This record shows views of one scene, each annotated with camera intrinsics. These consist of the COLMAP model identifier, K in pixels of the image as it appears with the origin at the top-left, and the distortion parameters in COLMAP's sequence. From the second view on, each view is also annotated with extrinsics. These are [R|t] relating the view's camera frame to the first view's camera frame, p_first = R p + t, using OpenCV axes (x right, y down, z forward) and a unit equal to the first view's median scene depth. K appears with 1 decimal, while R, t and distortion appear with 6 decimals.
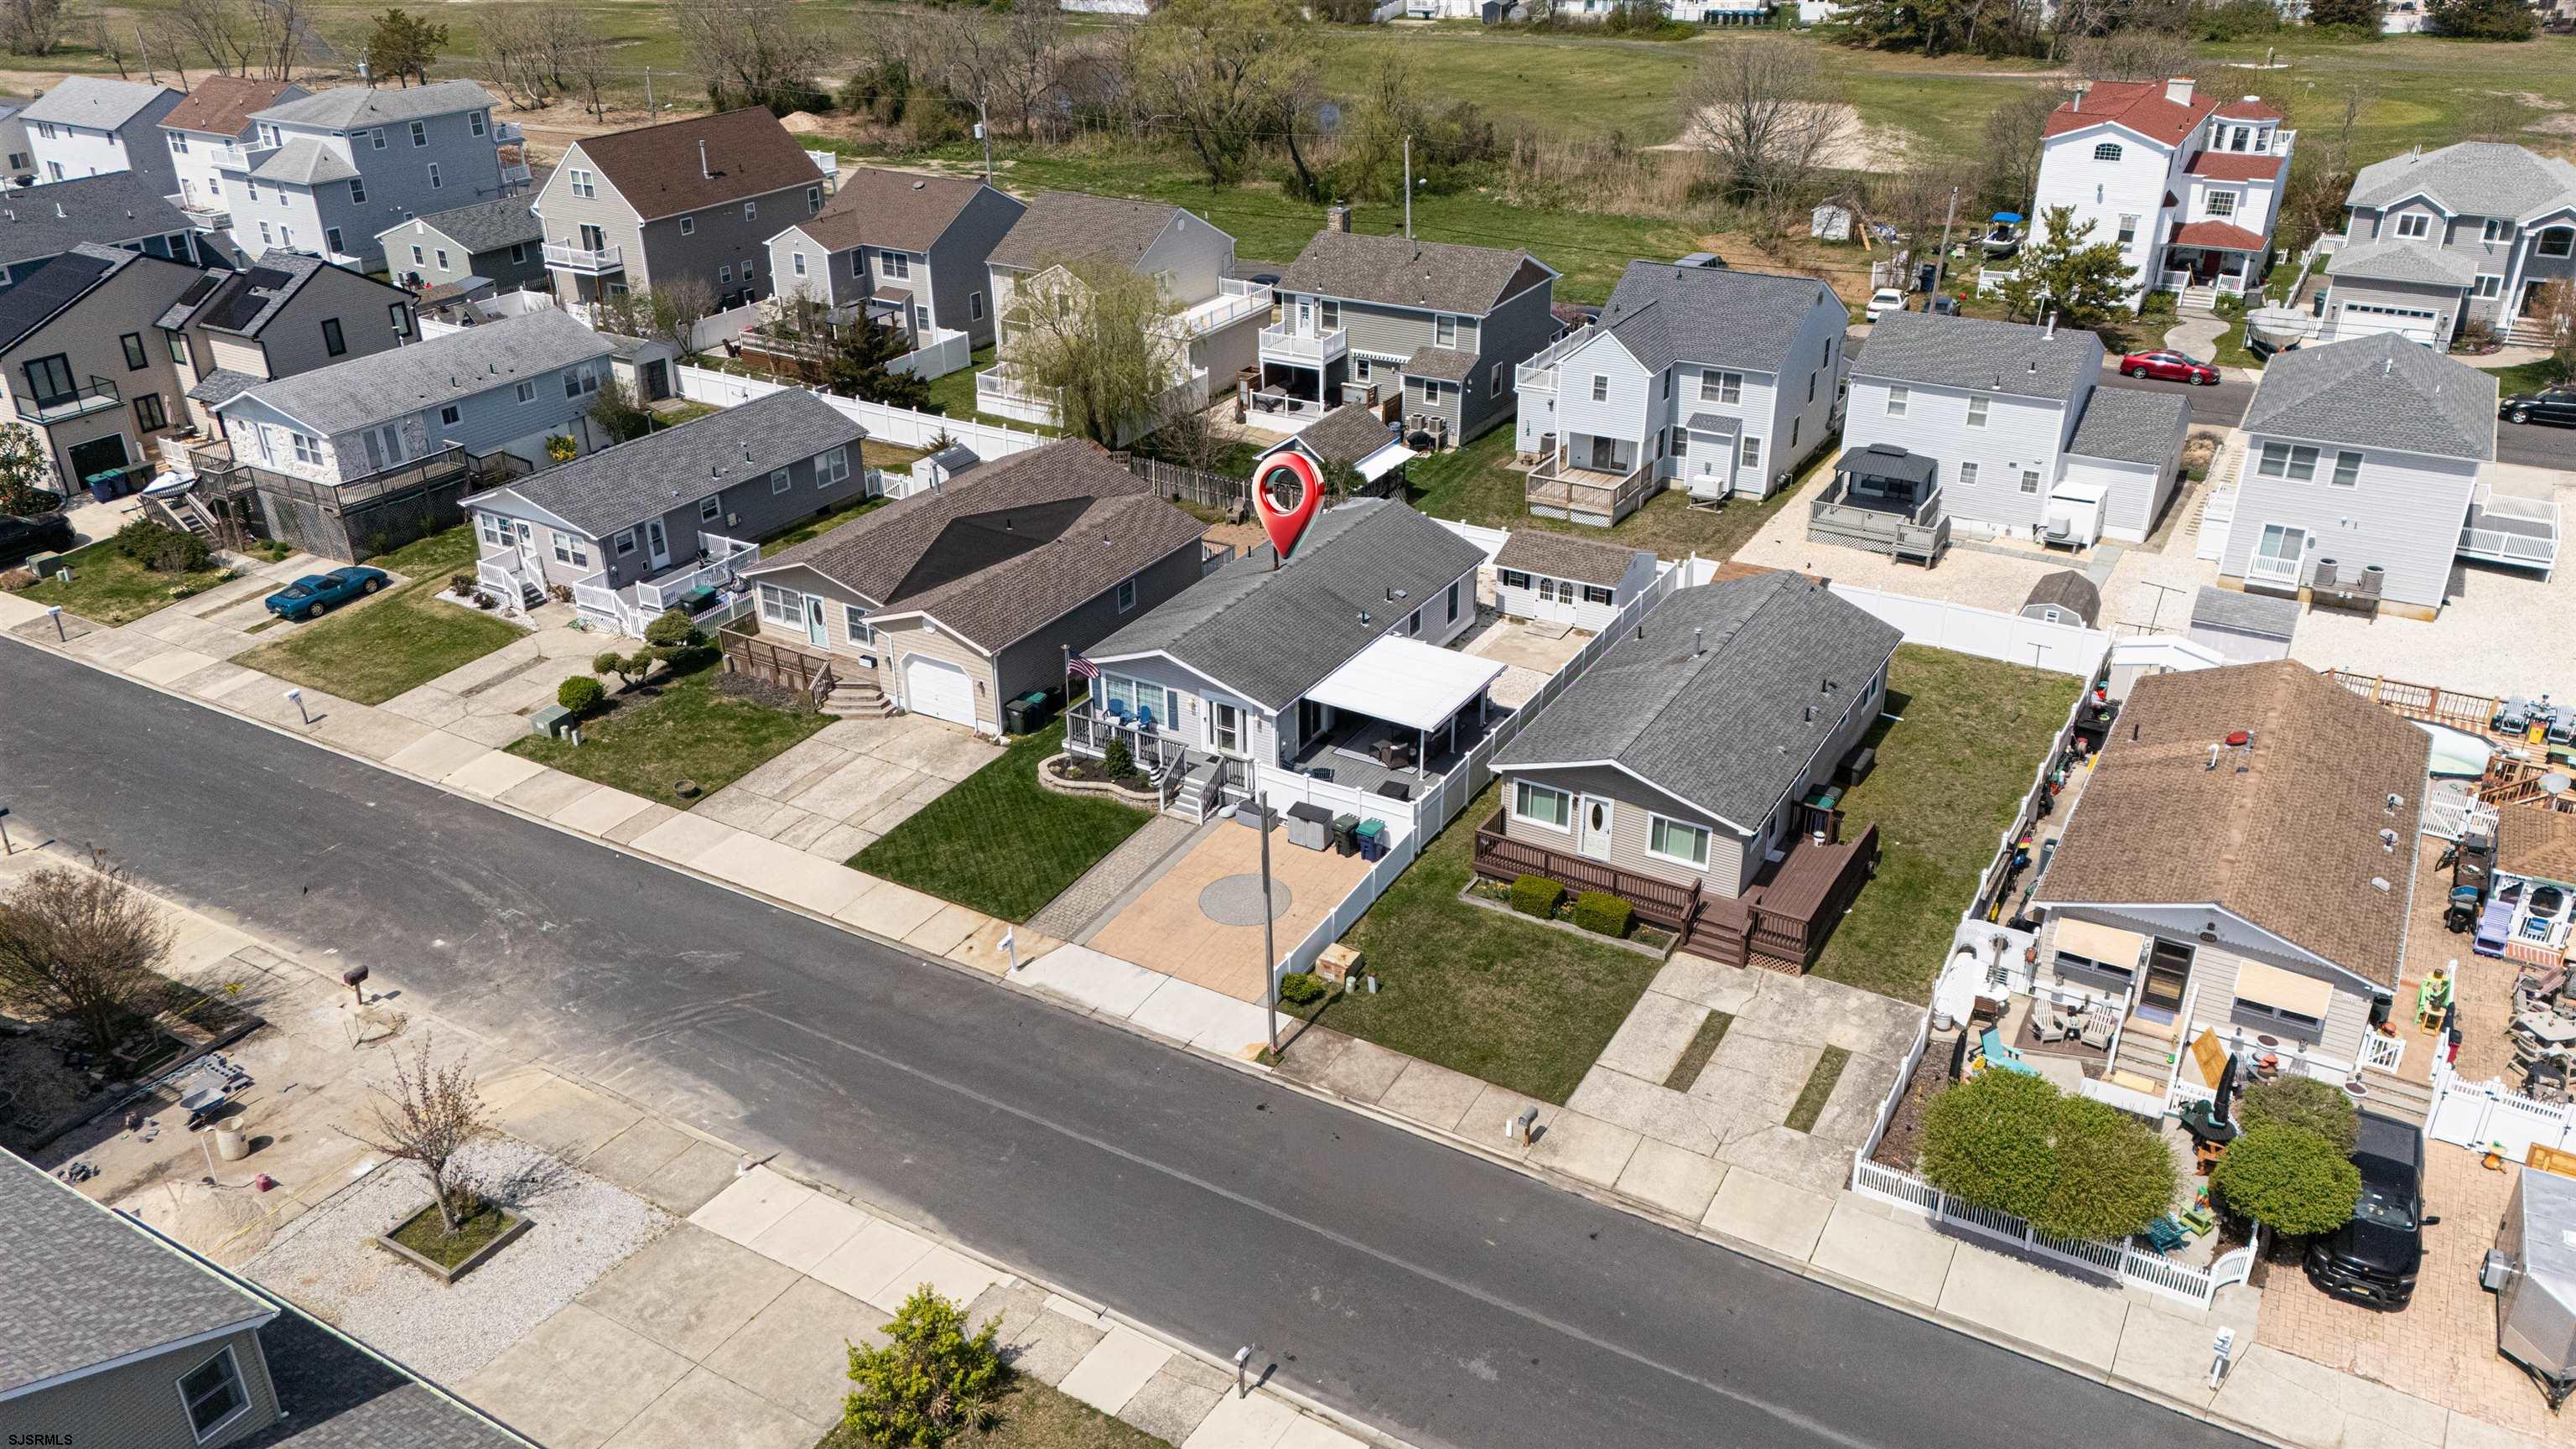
lens RADIAL K [[1898.1, 0, 1295.2], [0, 1898.1, 724.5], [0, 0, 1]] dist [0.064183, -0.056662]
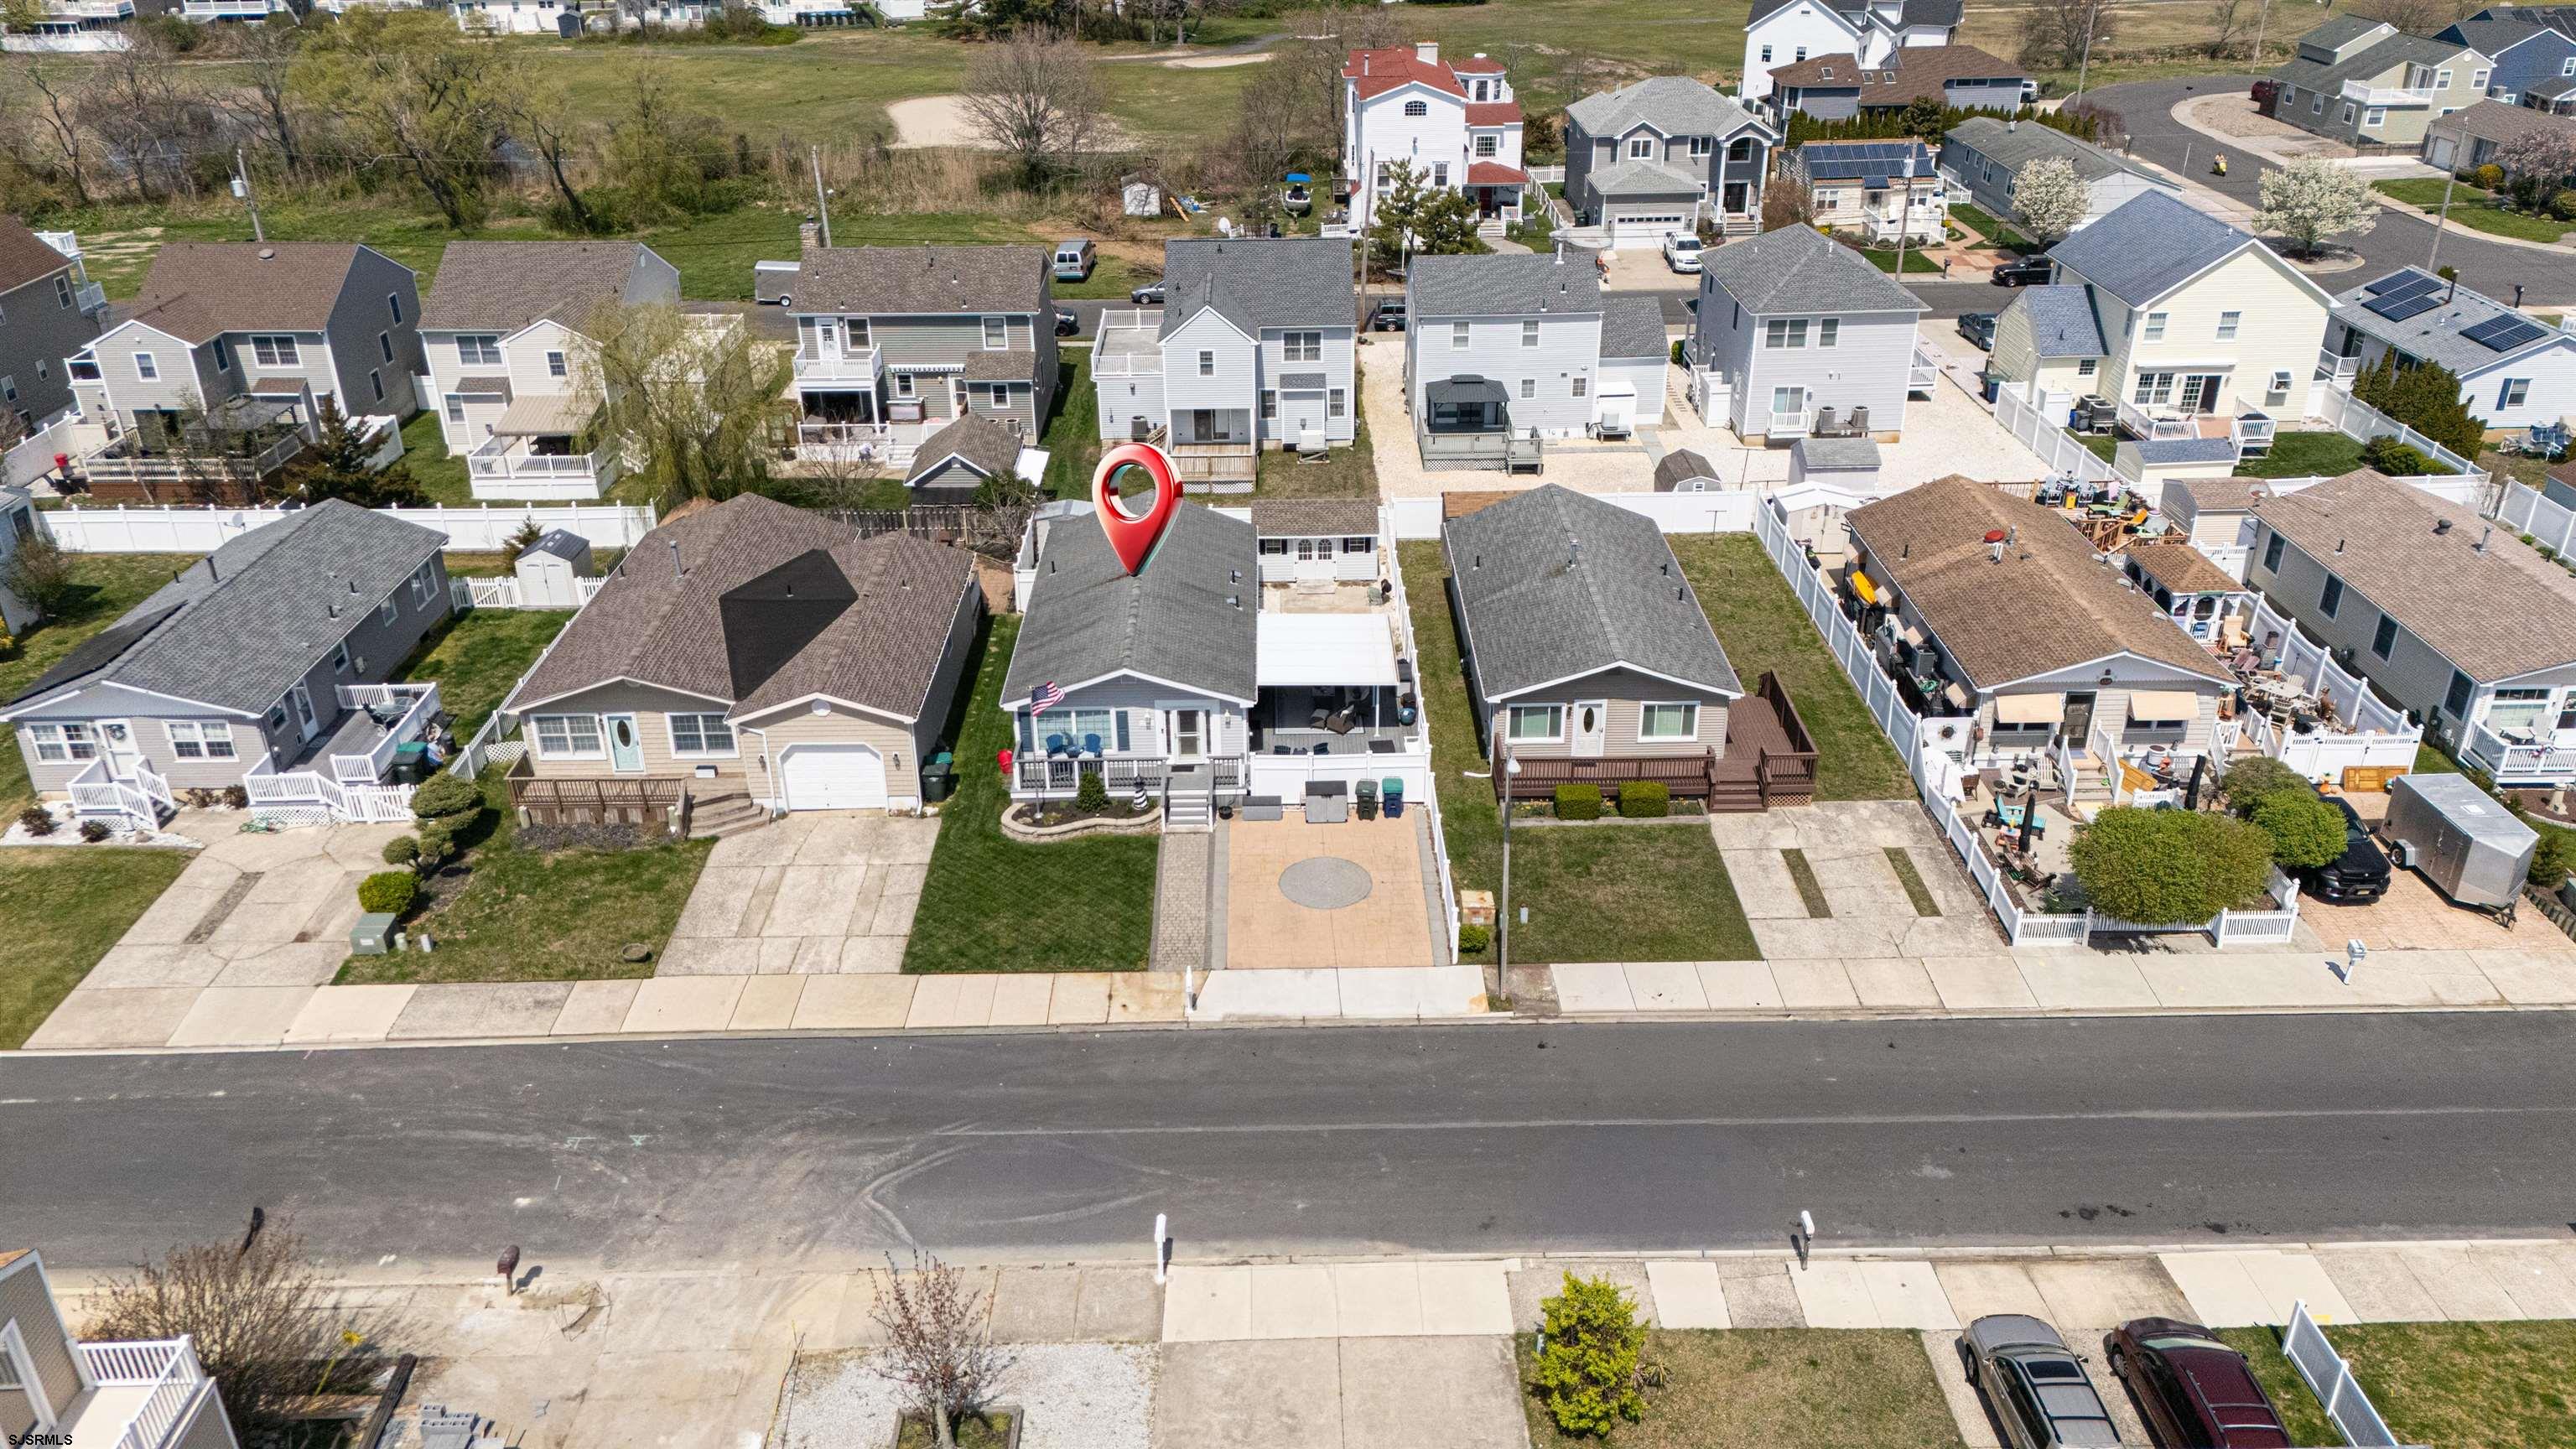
lens RADIAL K [[1875.0, 0, 1290.9], [0, 1875.0, 731.8], [0, 0, 1]] dist [0.082057, -0.074477]
pose [[0.852563, -0.236207, 0.466201, -0.379795], [0.234295, 0.970118, 0.063058, -0.040905], [-0.467165, 0.055468, 0.882429, 0.097815]]
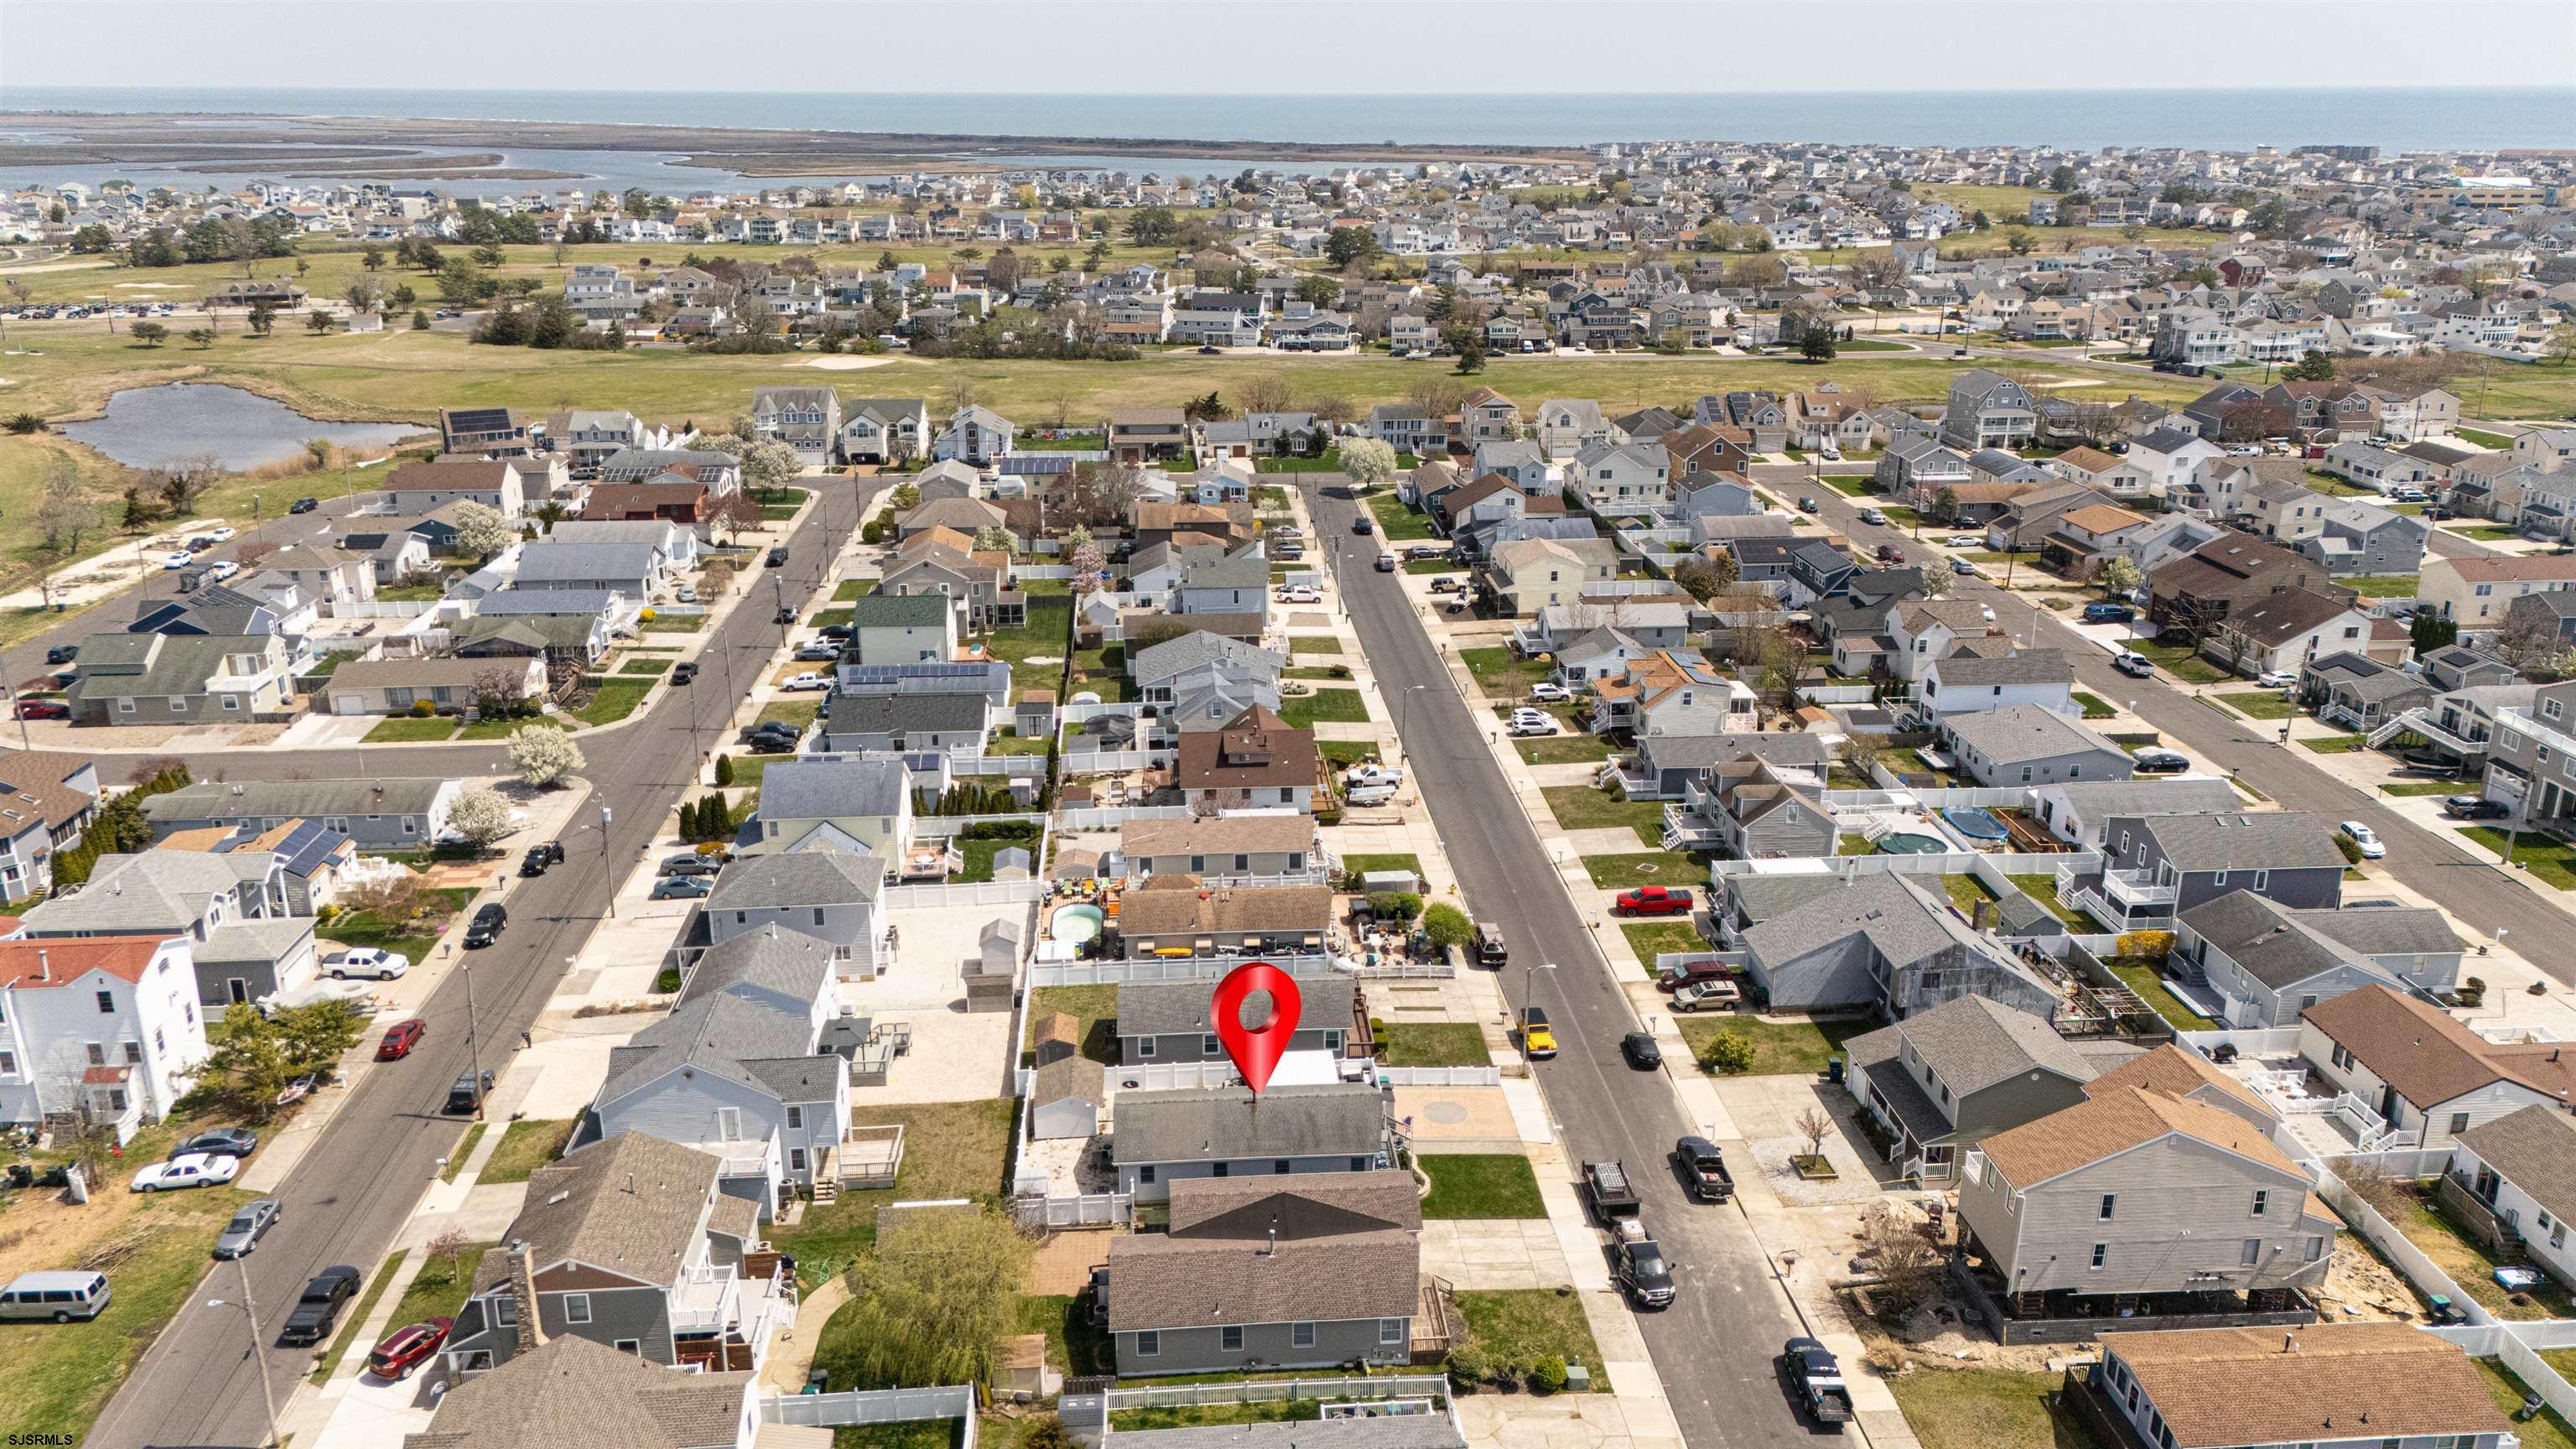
lens RADIAL K [[1875.0, 0, 1290.9], [0, 1875.0, 731.8], [0, 0, 1]] dist [0.082057, -0.074477]
pose [[-0.578119, -0.250167, 0.776656, -1.146939], [0.369695, 0.768226, 0.522642, -1.107842], [-0.727395, 0.589275, -0.351641, 1.272571]]
